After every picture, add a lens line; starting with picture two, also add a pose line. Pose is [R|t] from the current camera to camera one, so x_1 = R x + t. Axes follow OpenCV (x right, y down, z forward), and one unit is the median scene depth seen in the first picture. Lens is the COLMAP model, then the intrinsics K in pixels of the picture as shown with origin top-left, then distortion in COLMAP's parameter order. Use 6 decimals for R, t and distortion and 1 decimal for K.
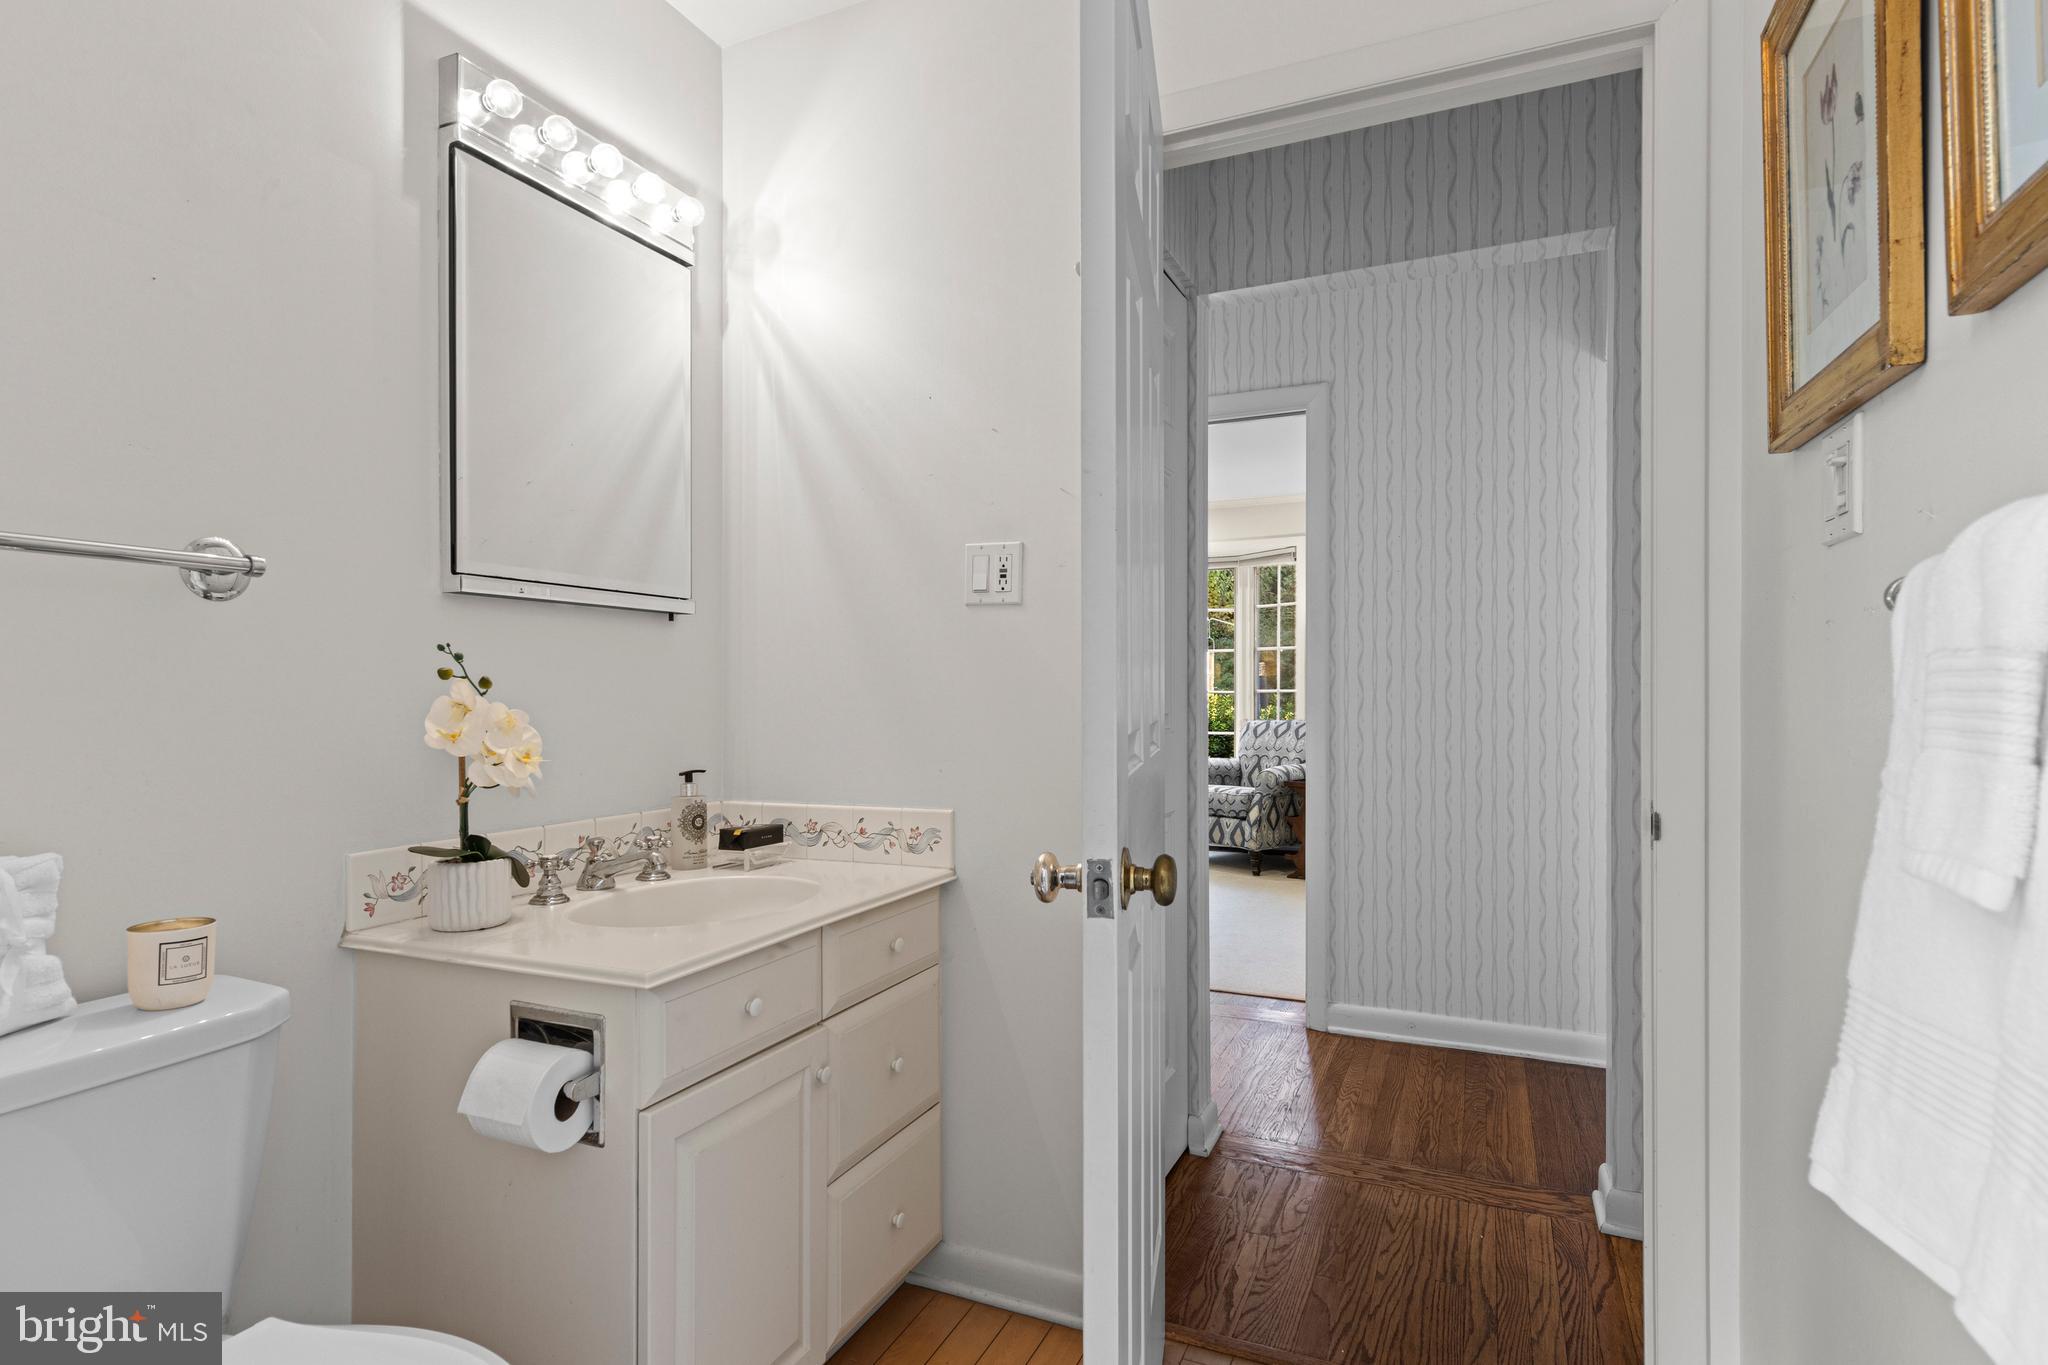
lens RADIAL K [[1047.2, 0, 1021.0], [0, 1047.2, 678.9], [0, 0, 1]] dist [0.012842, -0.004154]
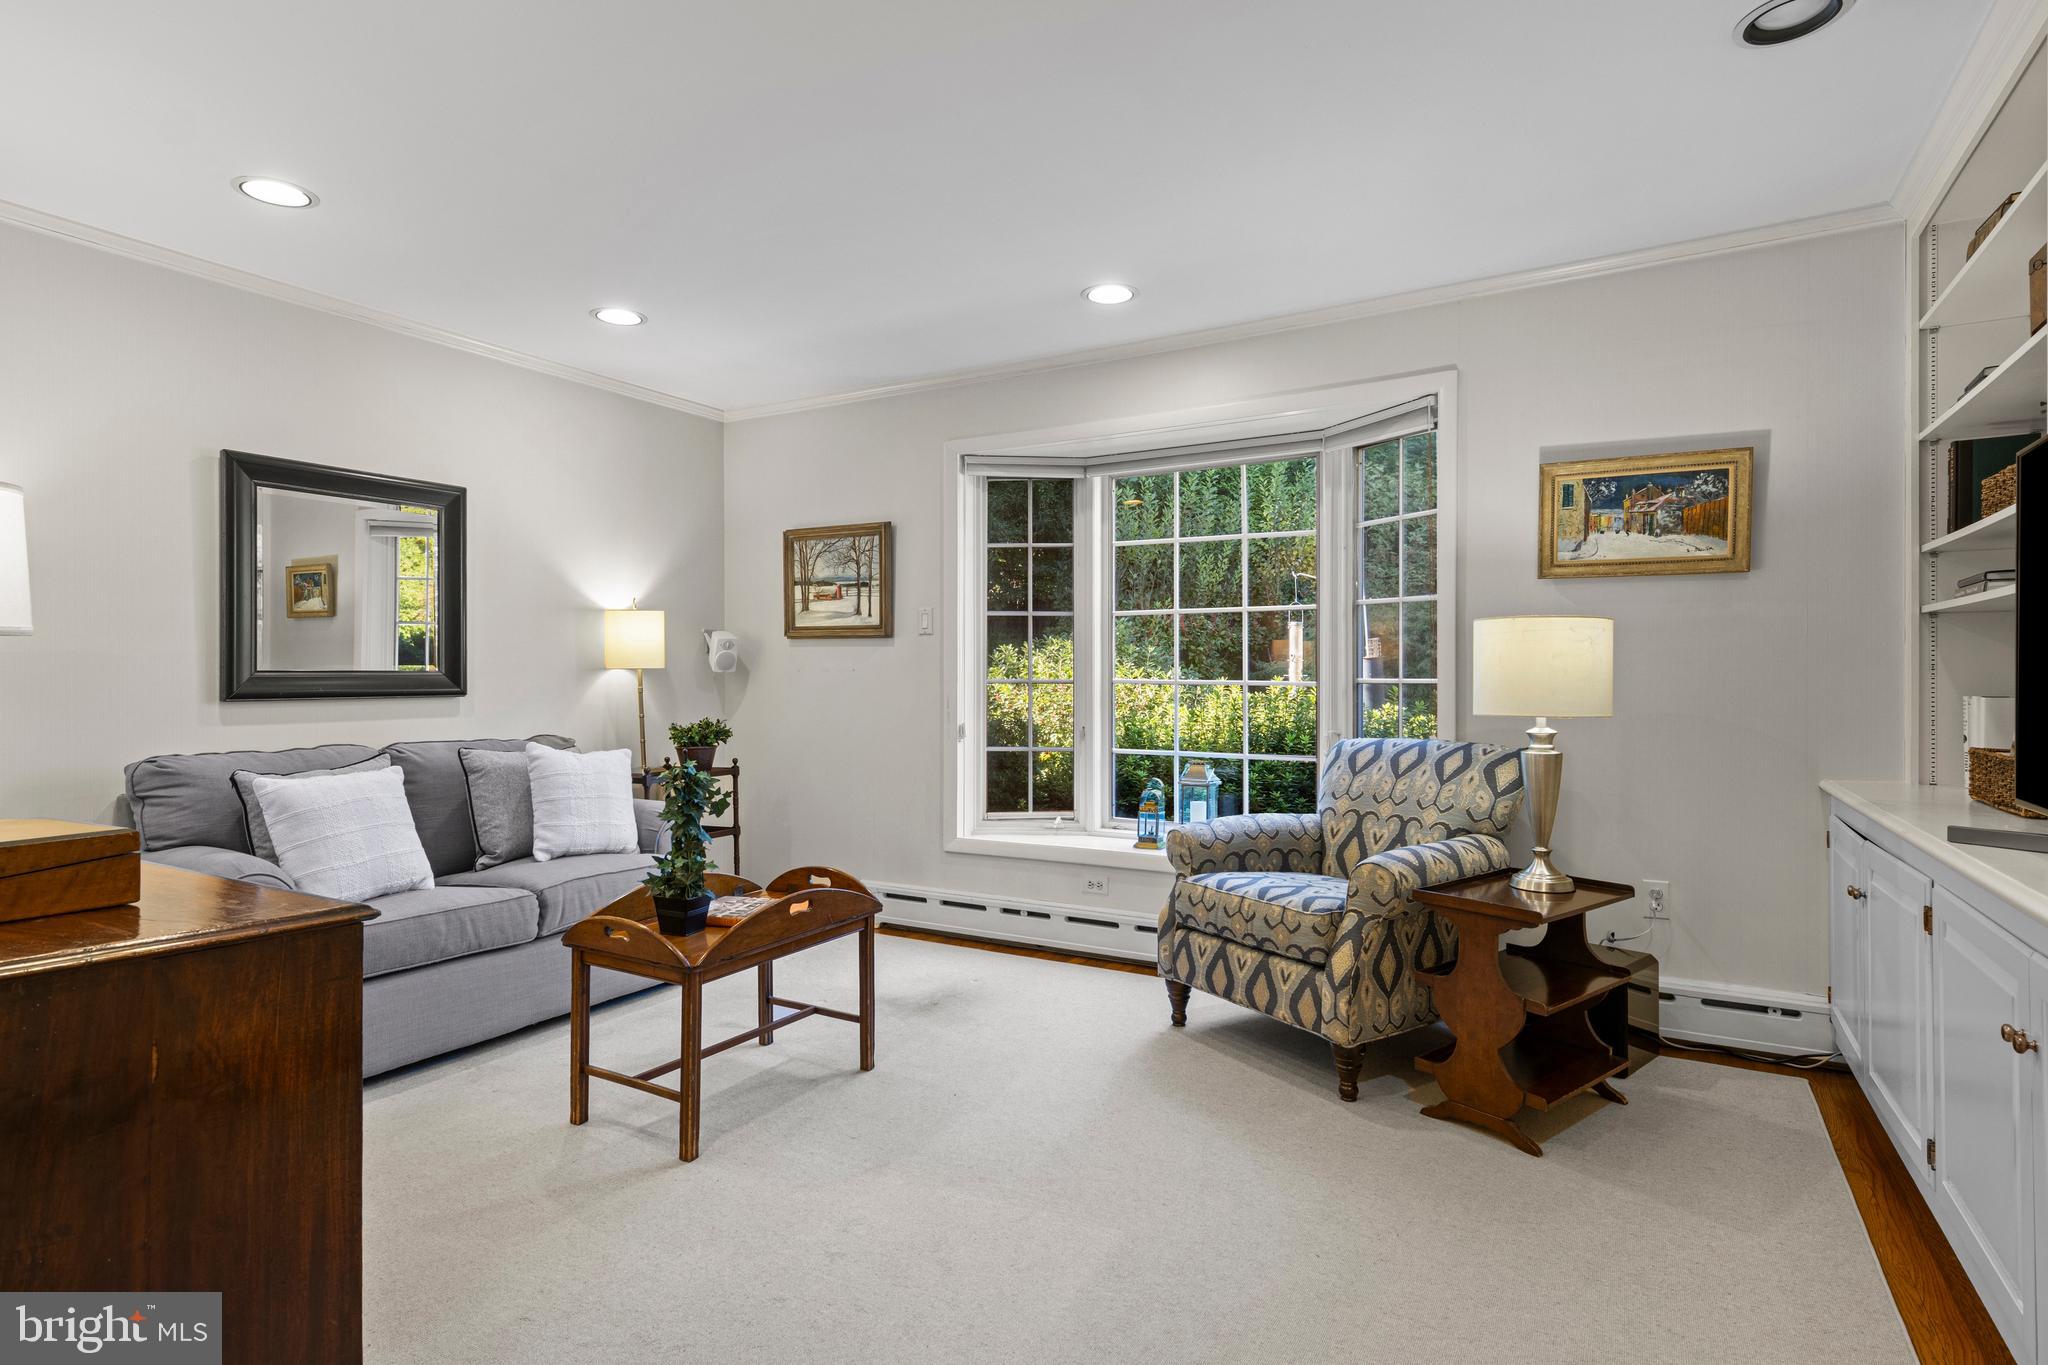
lens RADIAL K [[1047.2, 0, 1027.5], [0, 1047.2, 683.7], [0, 0, 1]] dist [0.012842, -0.004154]
pose [[0.994688, -0.003292, -0.102881, 0.125010], [0.004696, 0.999899, 0.013408, 0.005364], [0.102826, -0.013820, 0.994603, 0.503514]]
